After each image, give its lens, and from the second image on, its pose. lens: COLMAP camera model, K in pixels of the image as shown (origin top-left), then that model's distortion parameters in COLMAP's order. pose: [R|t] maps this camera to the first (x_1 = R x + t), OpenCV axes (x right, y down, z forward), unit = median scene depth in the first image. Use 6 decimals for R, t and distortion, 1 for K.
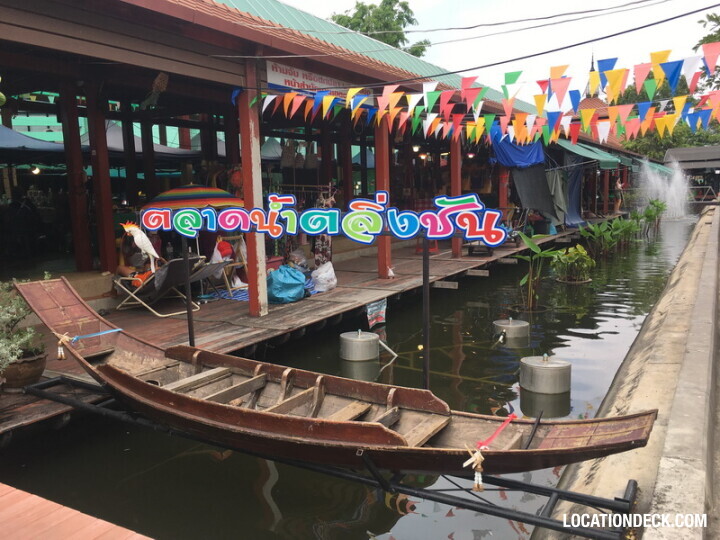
lens RADIAL K [[612.0, 0, 360.1], [0, 612.0, 267.4], [0, 0, 1]] dist [0.085666, -0.115809]
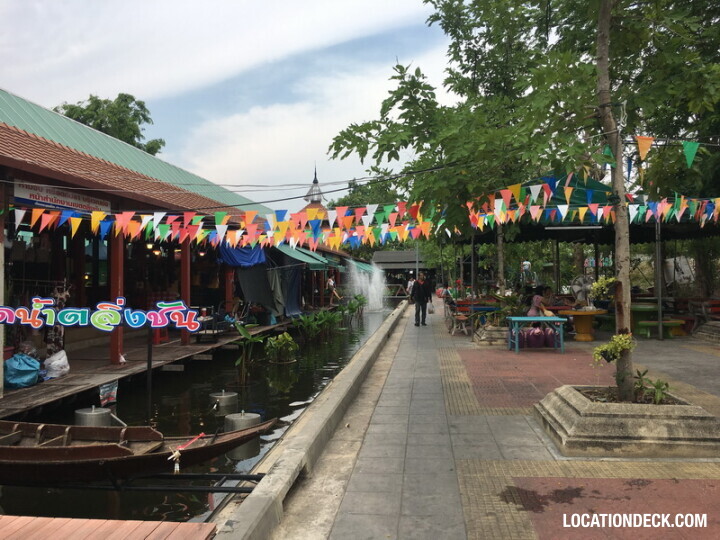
lens RADIAL K [[612.0, 0, 360.1], [0, 612.0, 267.4], [0, 0, 1]] dist [0.085666, -0.115809]
pose [[0.914058, 0.032582, 0.404273, -0.020742], [0.026418, 0.989868, -0.139509, 0.015560], [-0.404722, 0.138199, 0.903936, -0.300097]]
